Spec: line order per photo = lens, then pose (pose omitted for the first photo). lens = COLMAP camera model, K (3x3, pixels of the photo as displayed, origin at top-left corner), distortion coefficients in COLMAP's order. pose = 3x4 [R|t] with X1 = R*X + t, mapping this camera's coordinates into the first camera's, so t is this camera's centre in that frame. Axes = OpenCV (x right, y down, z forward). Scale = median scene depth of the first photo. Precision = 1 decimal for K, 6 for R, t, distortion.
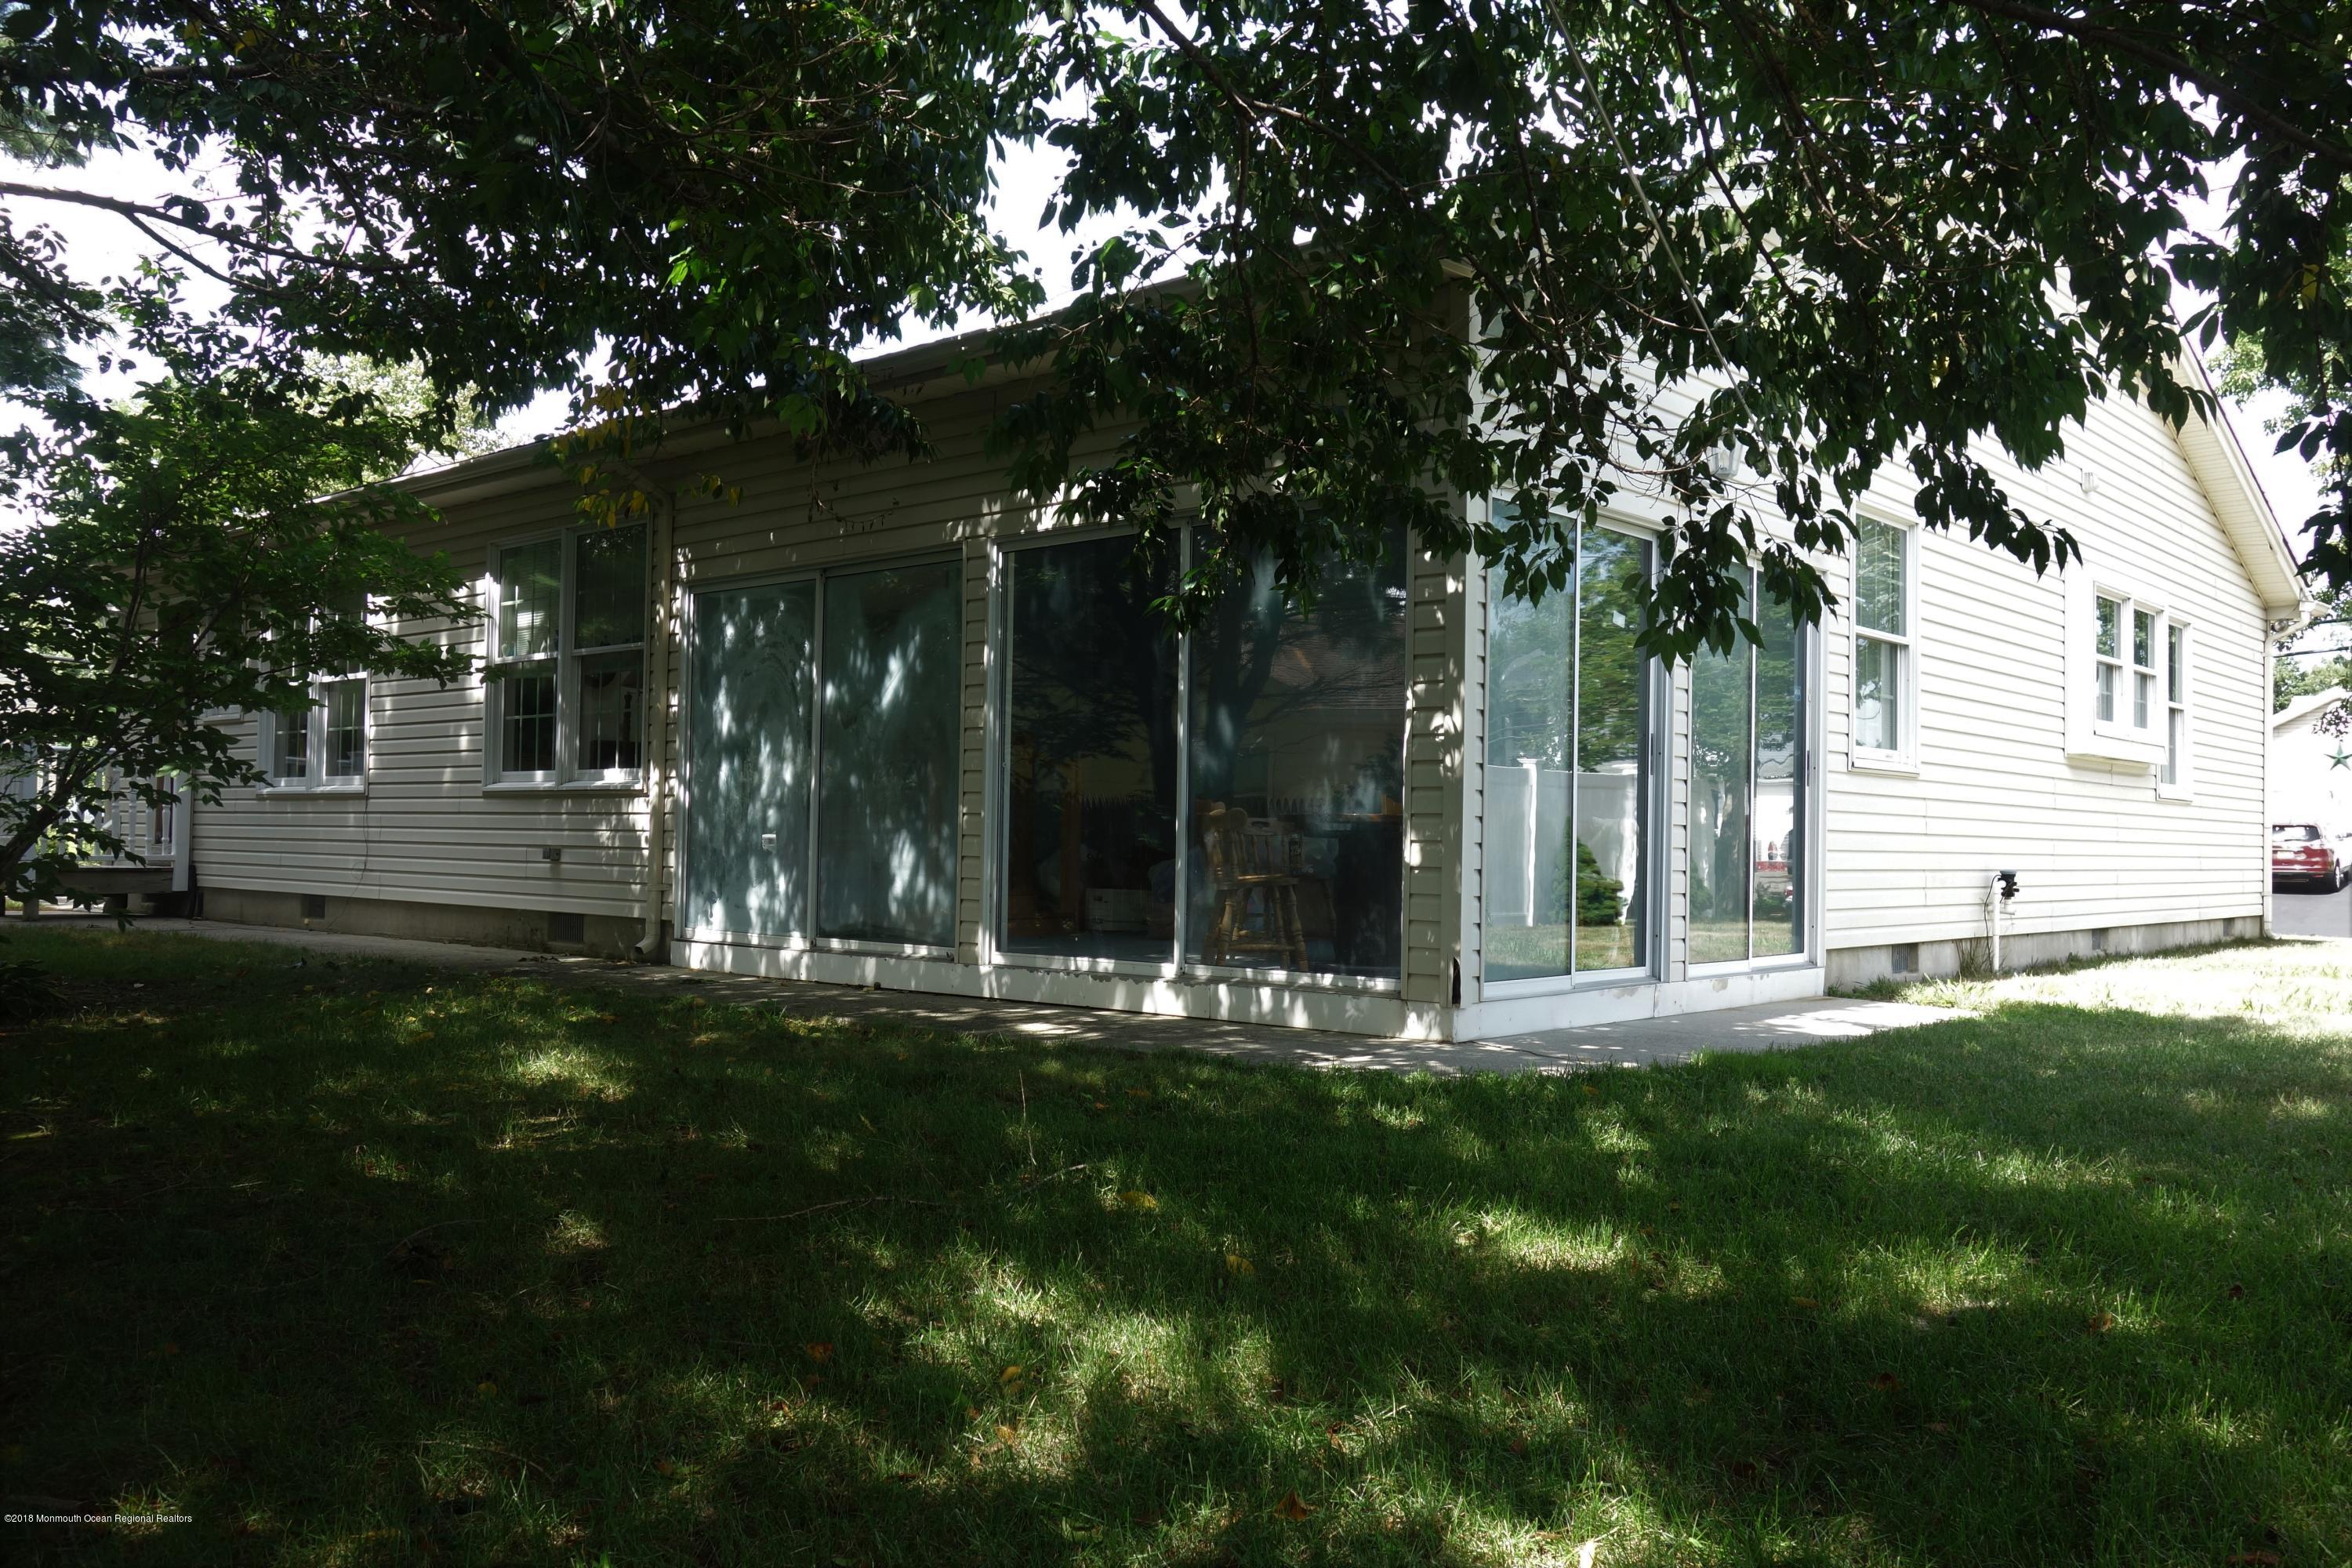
lens RADIAL K [[1857.3, 0, 1172.7], [0, 1857.3, 794.4], [0, 0, 1]] dist [0.007757, 0.001652]
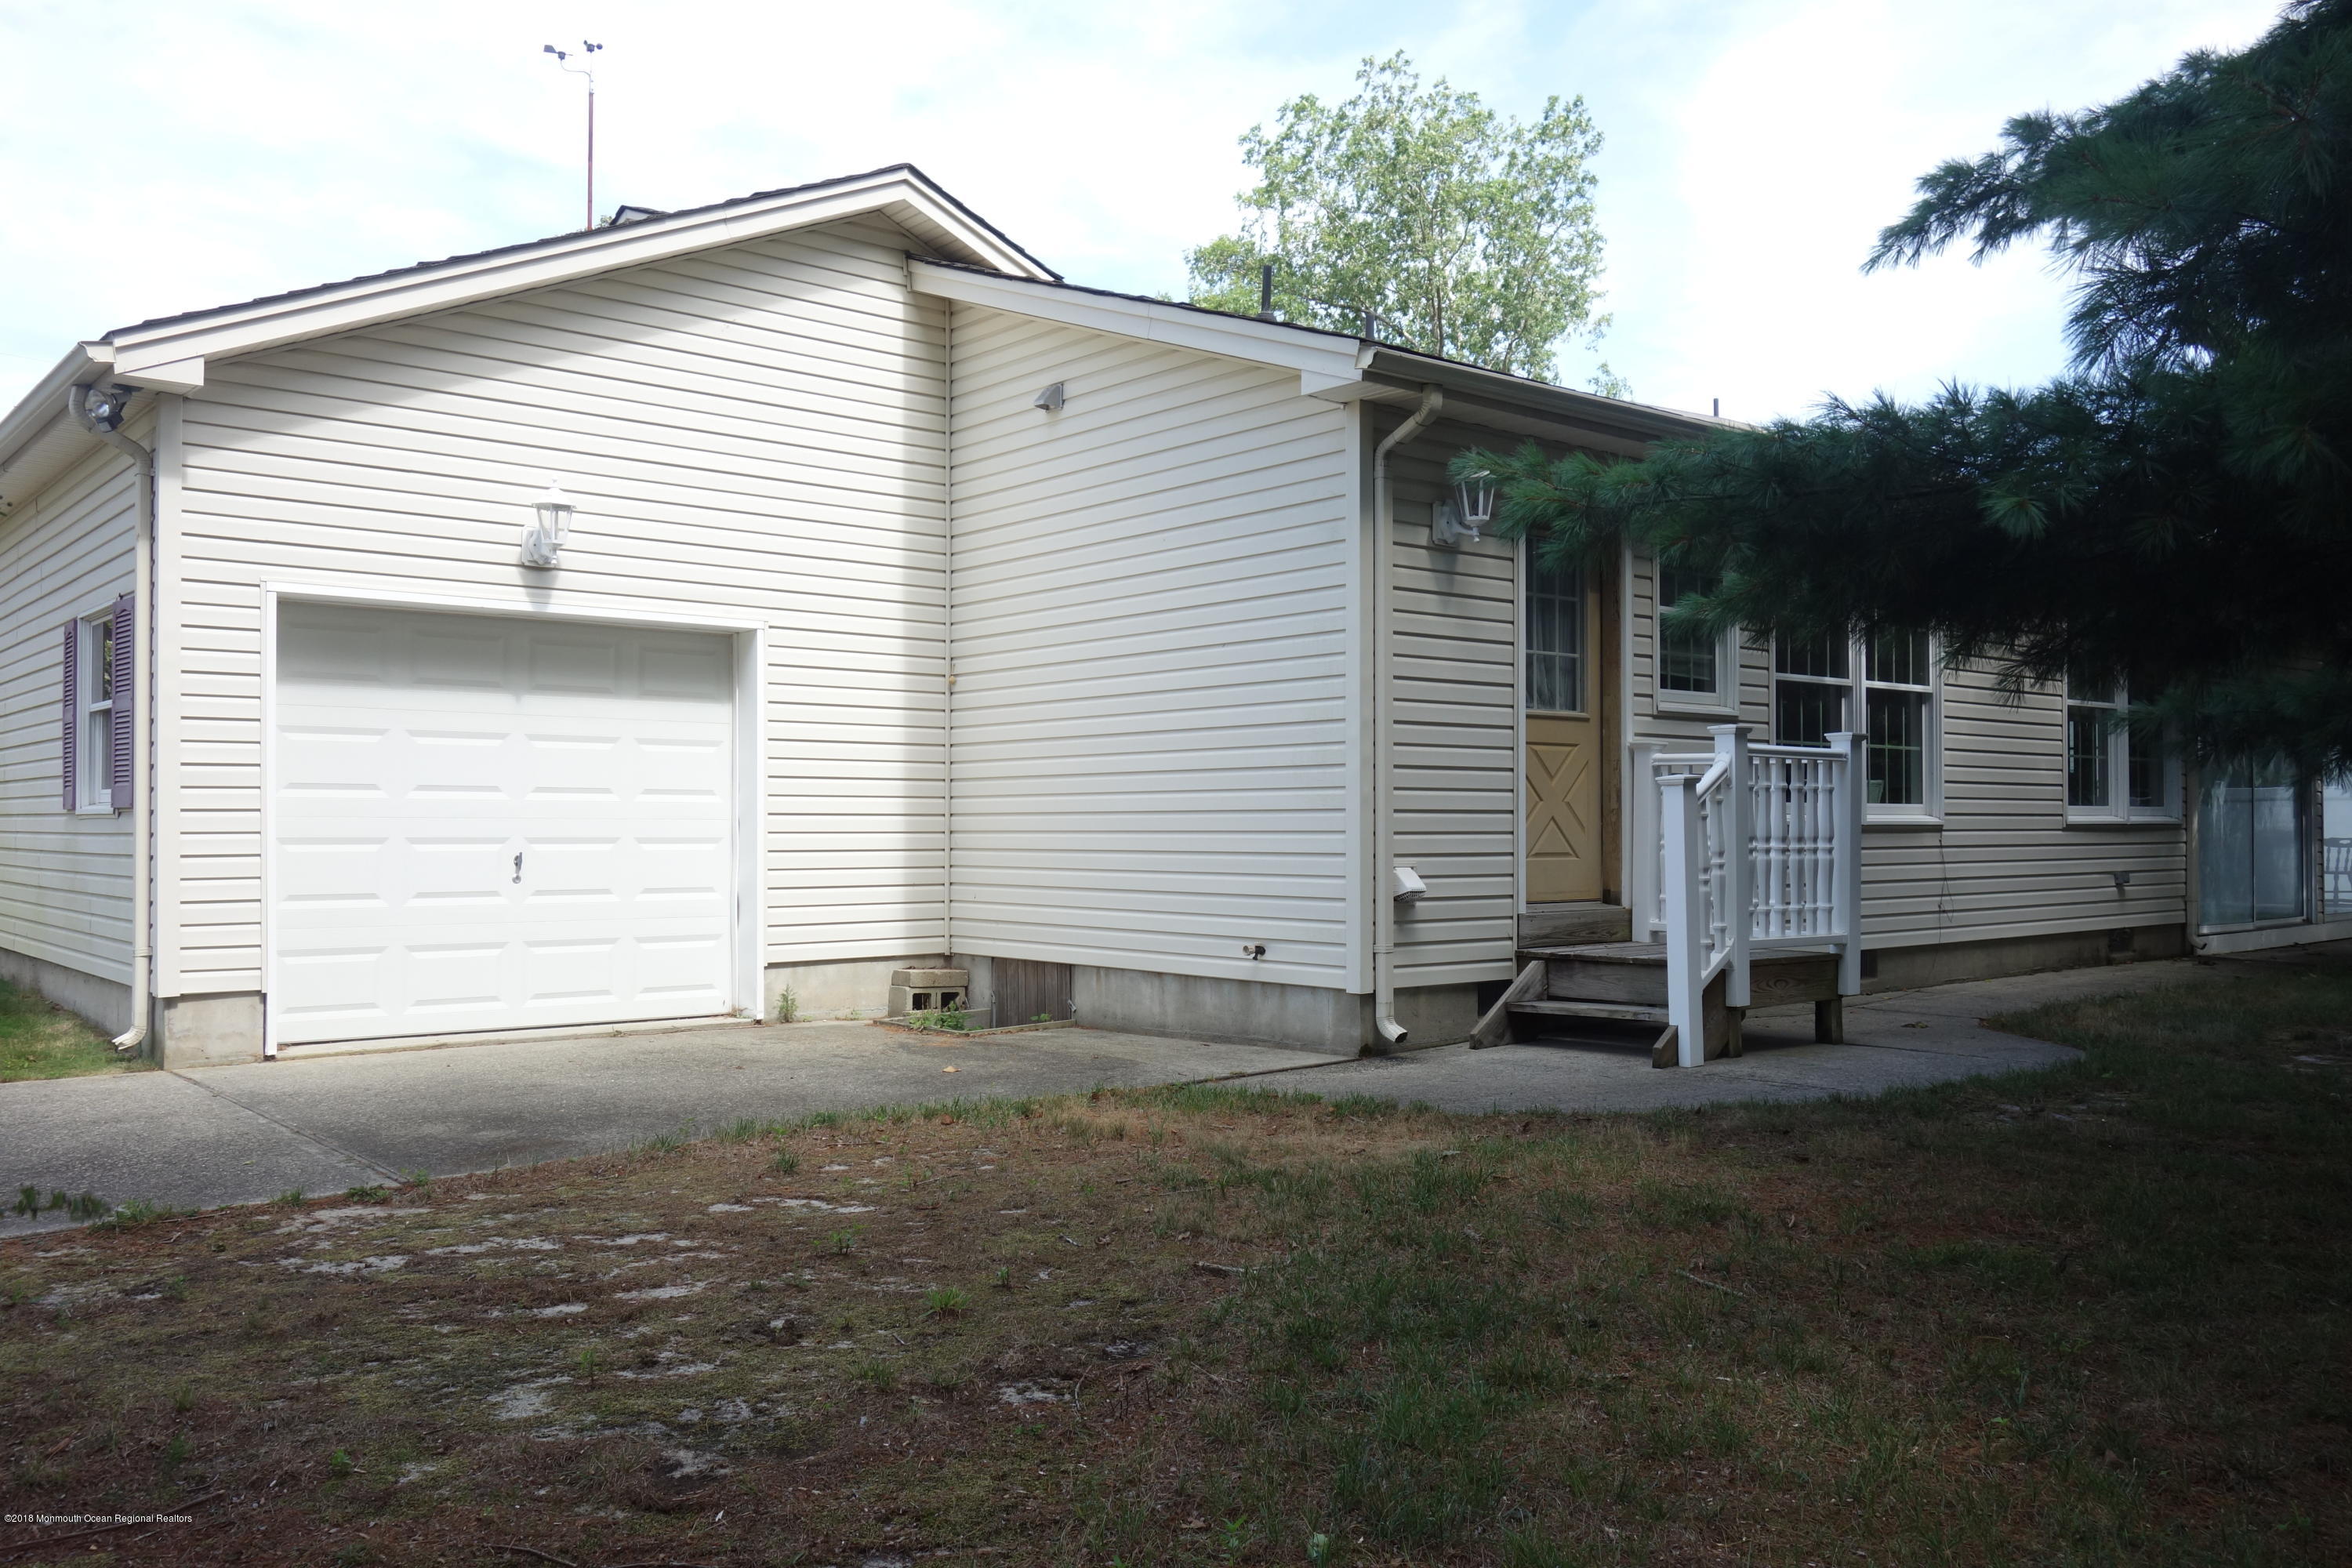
lens RADIAL K [[1857.3, 0, 1172.7], [0, 1857.3, 794.4], [0, 0, 1]] dist [0.007757, 0.001652]
pose [[0.141437, 0.023305, 0.989673, -1.513606], [0.001014, 0.999719, -0.023687, 0.006515], [-0.989947, 0.004353, 0.141374, 1.373255]]
